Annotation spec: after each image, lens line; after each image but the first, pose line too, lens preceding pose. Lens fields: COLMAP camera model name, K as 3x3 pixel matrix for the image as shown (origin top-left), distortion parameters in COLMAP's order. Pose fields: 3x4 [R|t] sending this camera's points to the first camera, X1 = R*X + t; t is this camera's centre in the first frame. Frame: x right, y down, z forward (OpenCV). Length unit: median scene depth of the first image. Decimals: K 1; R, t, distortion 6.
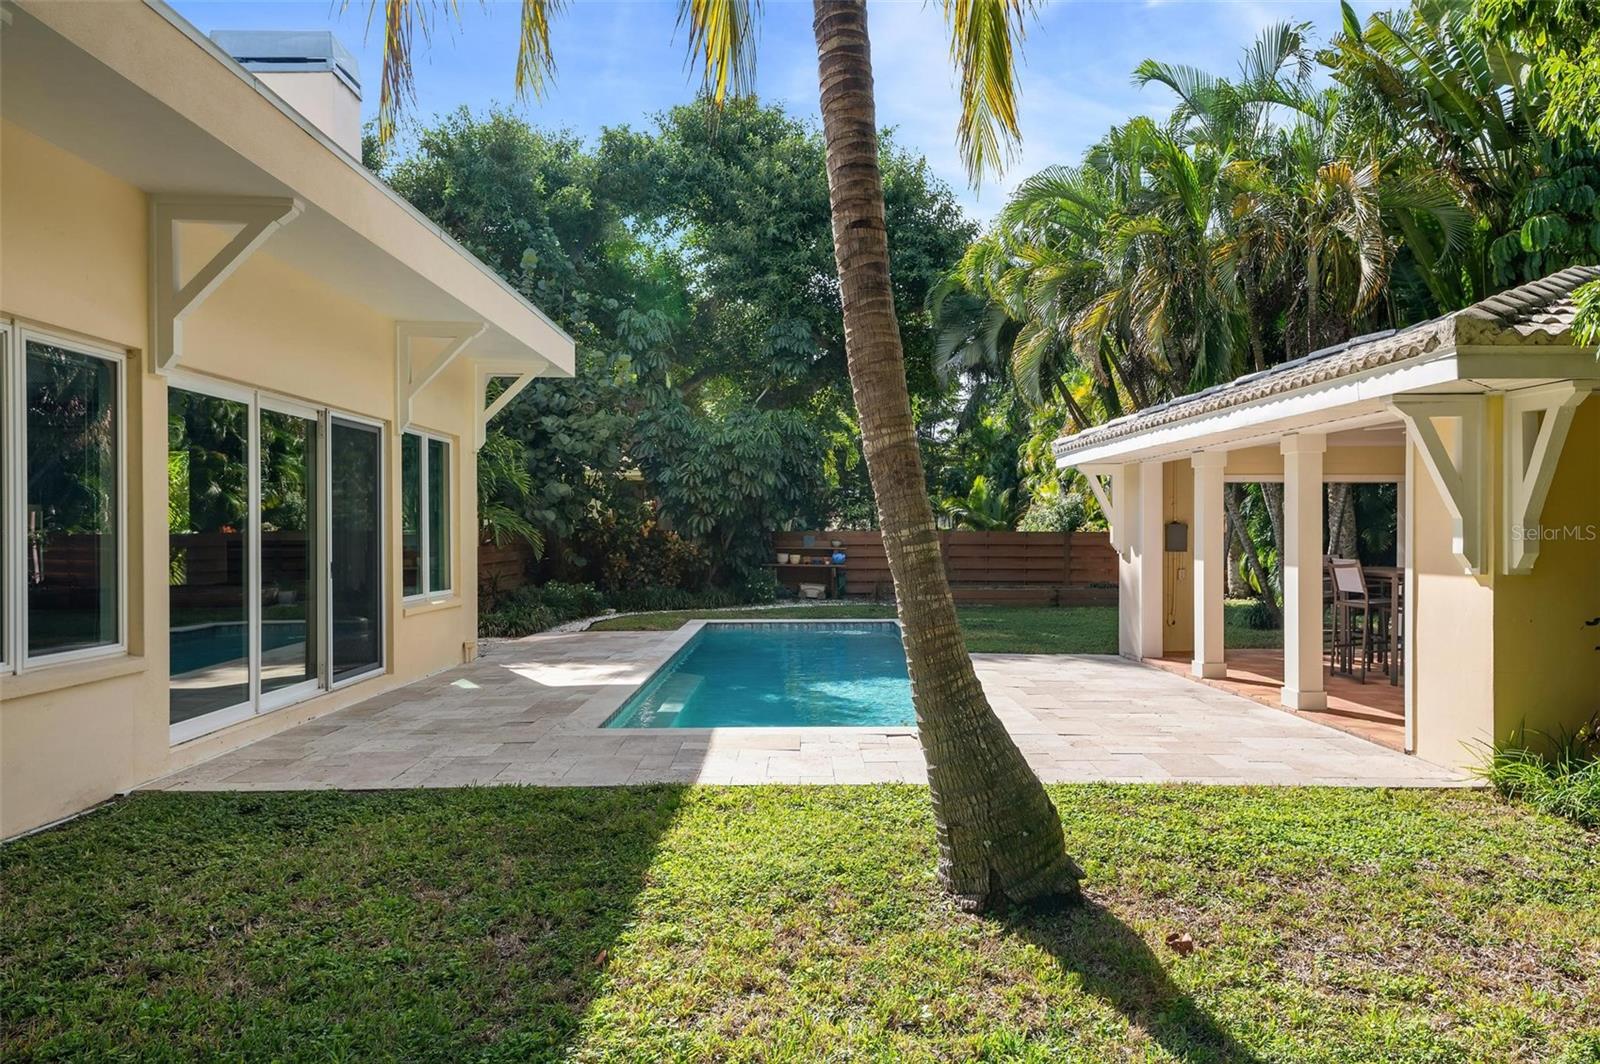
lens RADIAL K [[1095.7, 0, 809.4], [0, 1095.7, 533.5], [0, 0, 1]] dist [0.004158, -0.000265]
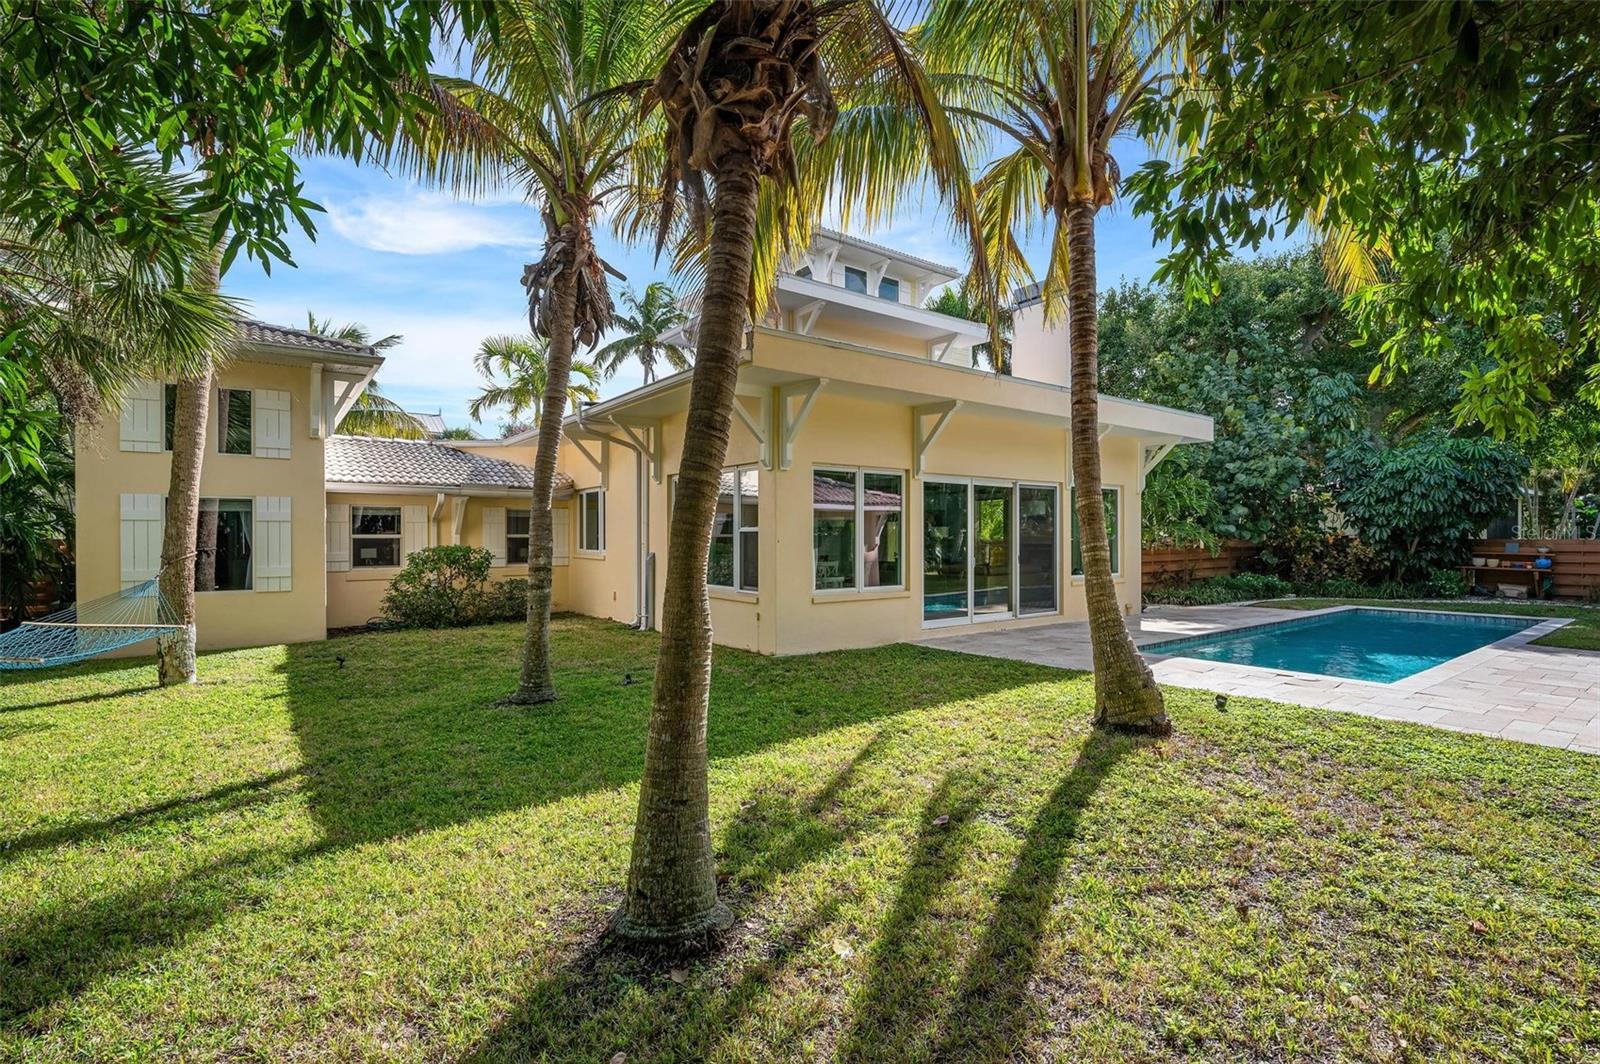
lens RADIAL K [[737.6, 0, 805.5], [0, 737.6, 528.2], [0, 0, 1]] dist [0.002949, -0.004300]
pose [[0.599741, -0.006408, -0.800168, 0.194902], [-0.002089, 0.999952, -0.009574, -0.005133], [0.800191, 0.007414, 0.599699, -0.066038]]
